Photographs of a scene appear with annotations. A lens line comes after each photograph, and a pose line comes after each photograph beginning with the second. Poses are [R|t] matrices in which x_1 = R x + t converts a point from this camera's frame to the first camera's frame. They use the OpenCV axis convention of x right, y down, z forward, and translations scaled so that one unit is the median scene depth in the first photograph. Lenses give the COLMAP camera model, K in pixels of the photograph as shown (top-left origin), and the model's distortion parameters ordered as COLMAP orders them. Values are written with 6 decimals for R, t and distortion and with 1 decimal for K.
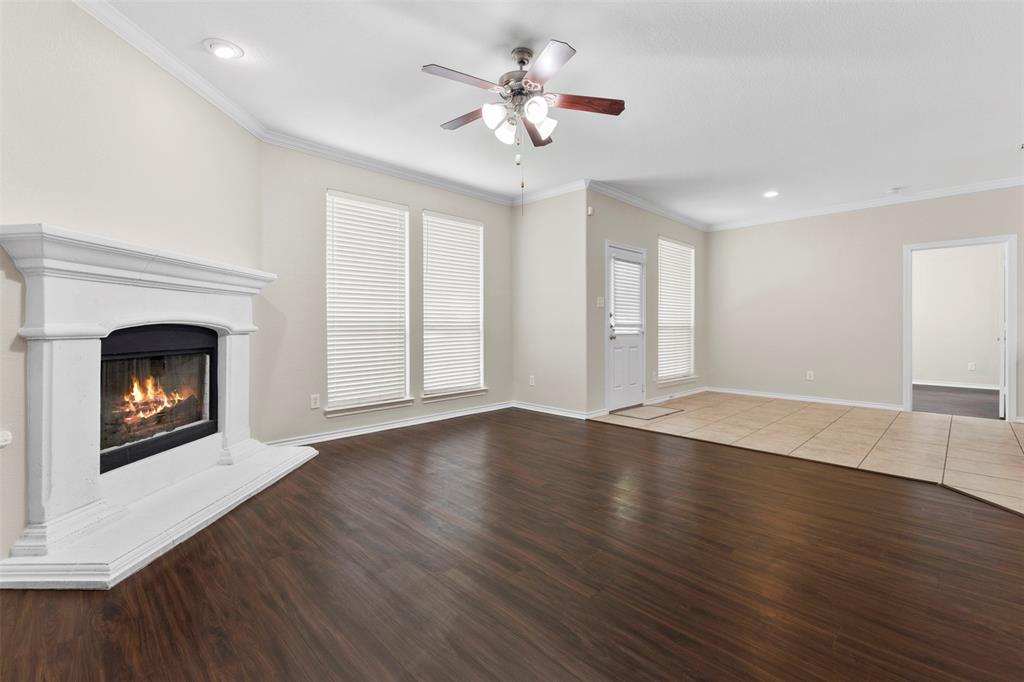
lens RADIAL K [[441.9, 0, 512.6], [0, 441.9, 330.2], [0, 0, 1]] dist [0.007927, -0.000241]
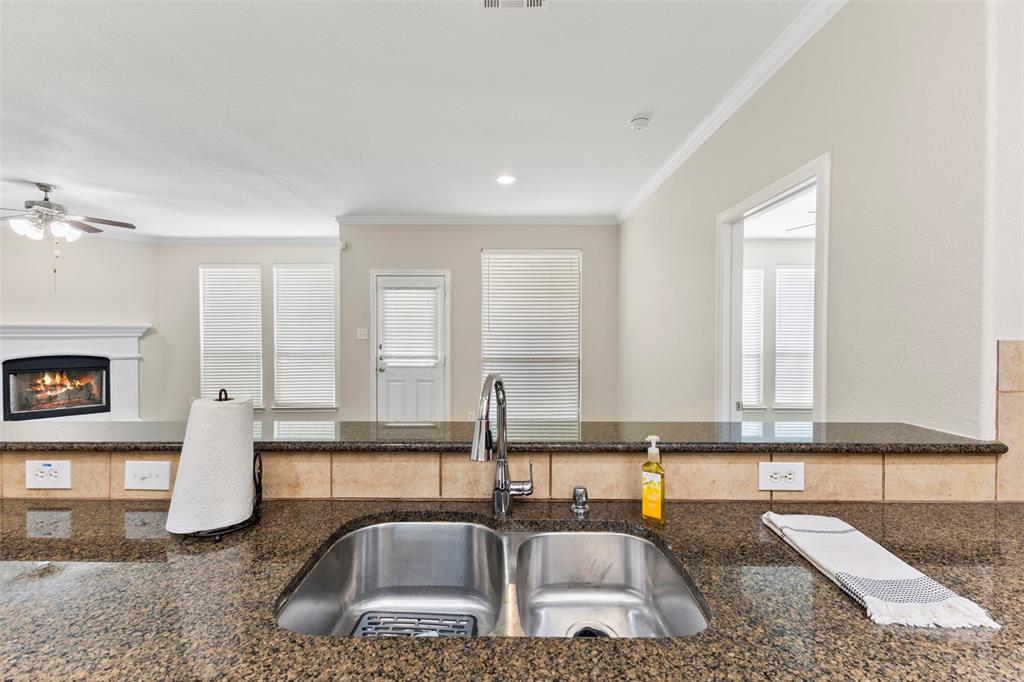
lens RADIAL K [[441.6, 0, 513.7], [0, 441.6, 337.8], [0, 0, 1]] dist [0.000332, -0.000457]
pose [[0.720308, 0.007347, -0.693615, 1.286064], [-0.005415, 0.999973, 0.004969, -0.069069], [0.693633, 0.000176, 0.720329, 0.588690]]
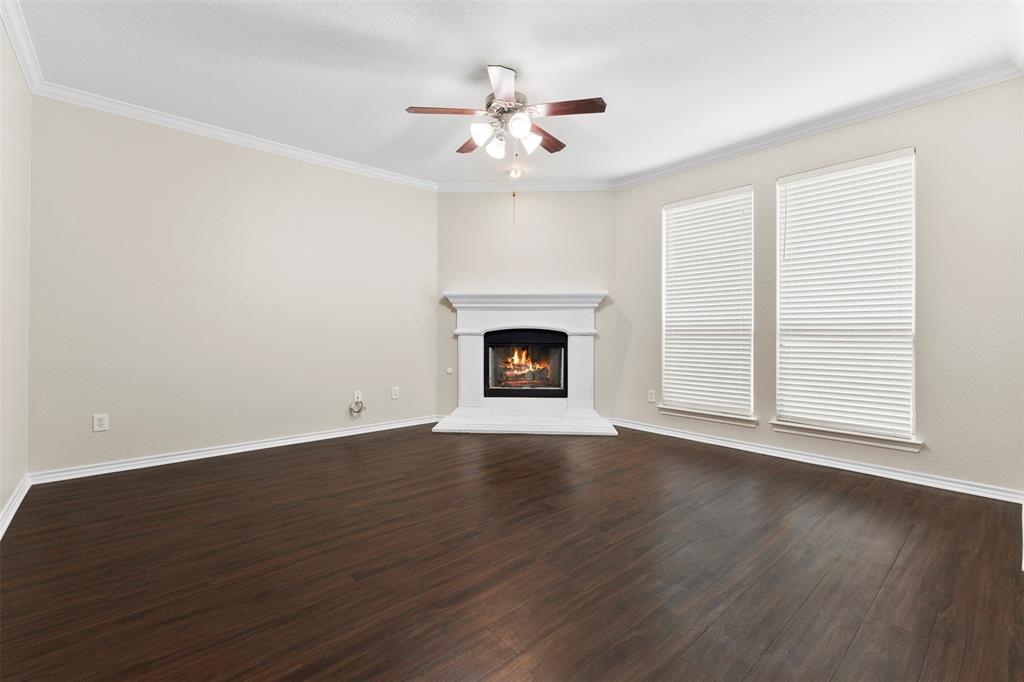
lens RADIAL K [[441.9, 0, 512.6], [0, 441.9, 330.2], [0, 0, 1]] dist [0.007927, -0.000241]
pose [[-0.049986, 0.000769, -0.998750, 0.626380], [-0.011587, 0.999932, 0.001350, -0.004968], [0.998683, 0.011640, -0.049974, 0.619234]]
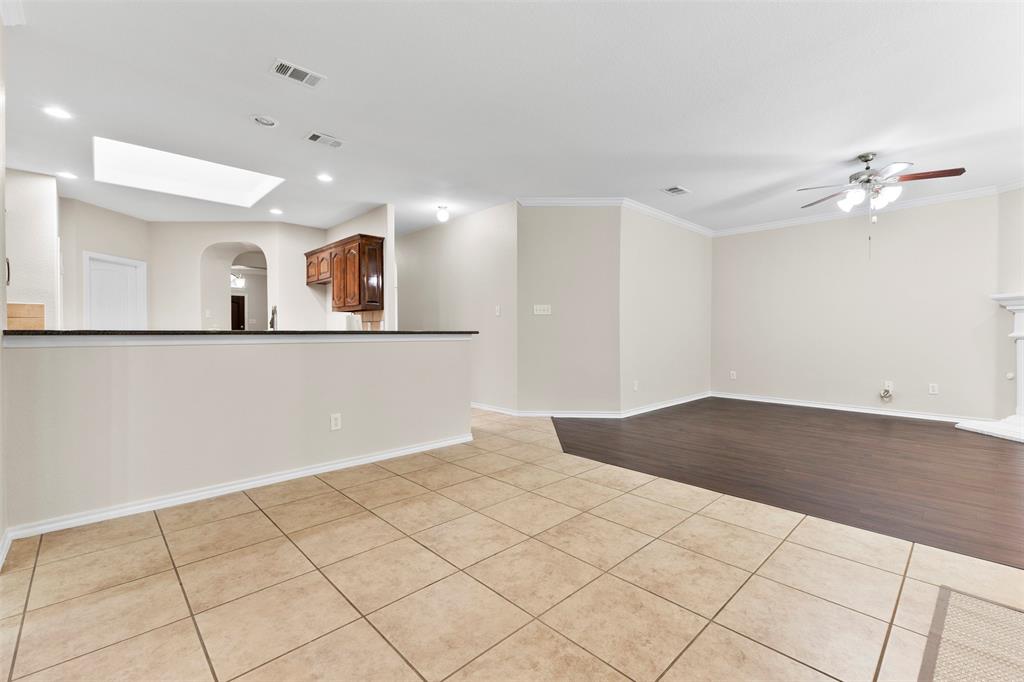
lens RADIAL K [[441.9, 0, 512.6], [0, 441.9, 330.2], [0, 0, 1]] dist [0.007927, -0.000241]
pose [[-0.999961, -0.001100, 0.008792, 0.709373], [-0.001089, 0.999999, 0.001223, -0.010199], [-0.008794, 0.001213, -0.999961, 1.480063]]
